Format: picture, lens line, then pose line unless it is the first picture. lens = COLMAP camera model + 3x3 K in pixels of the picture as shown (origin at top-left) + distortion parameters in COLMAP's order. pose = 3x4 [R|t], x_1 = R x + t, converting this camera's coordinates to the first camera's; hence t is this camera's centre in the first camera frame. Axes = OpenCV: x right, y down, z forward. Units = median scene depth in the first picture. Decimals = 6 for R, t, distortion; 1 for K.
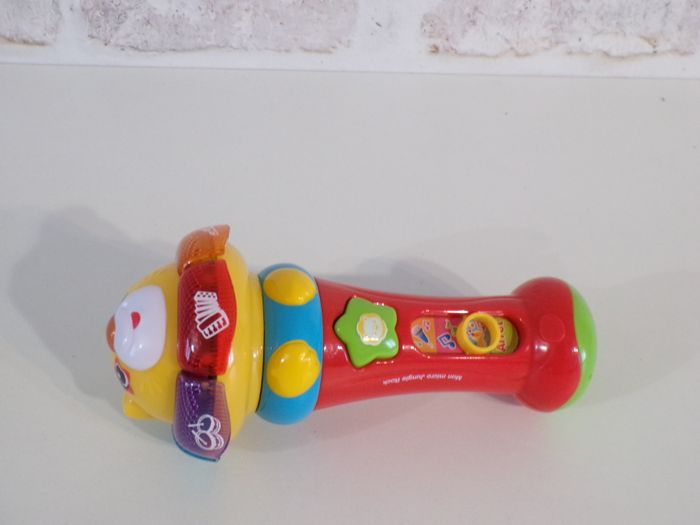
lens RADIAL K [[926.3, 0, 352.9], [0, 926.3, 267.7], [0, 0, 1]] dist [-0.031566, 0.000000]
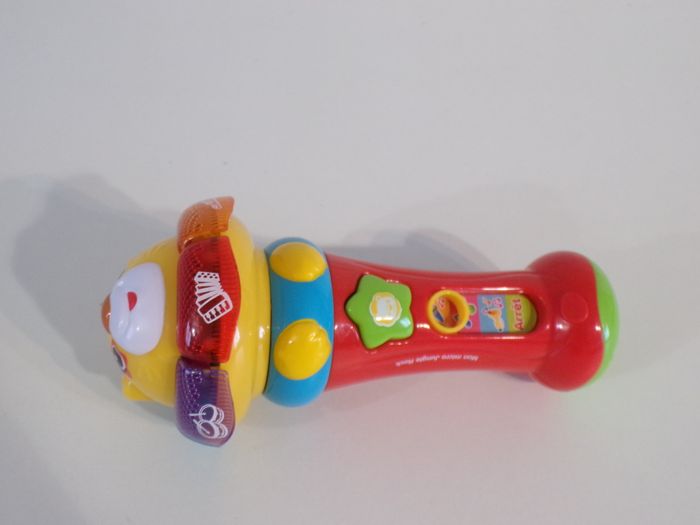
lens RADIAL K [[787.3, 0, 343.0], [0, 787.3, 256.9], [0, 0, 1]] dist [-0.016742, 0.000000]
pose [[0.999989, 0.003251, -0.003448, -0.019771], [-0.003099, 0.999064, 0.043151, -0.020362], [0.003585, -0.043140, 0.999063, 0.201100]]
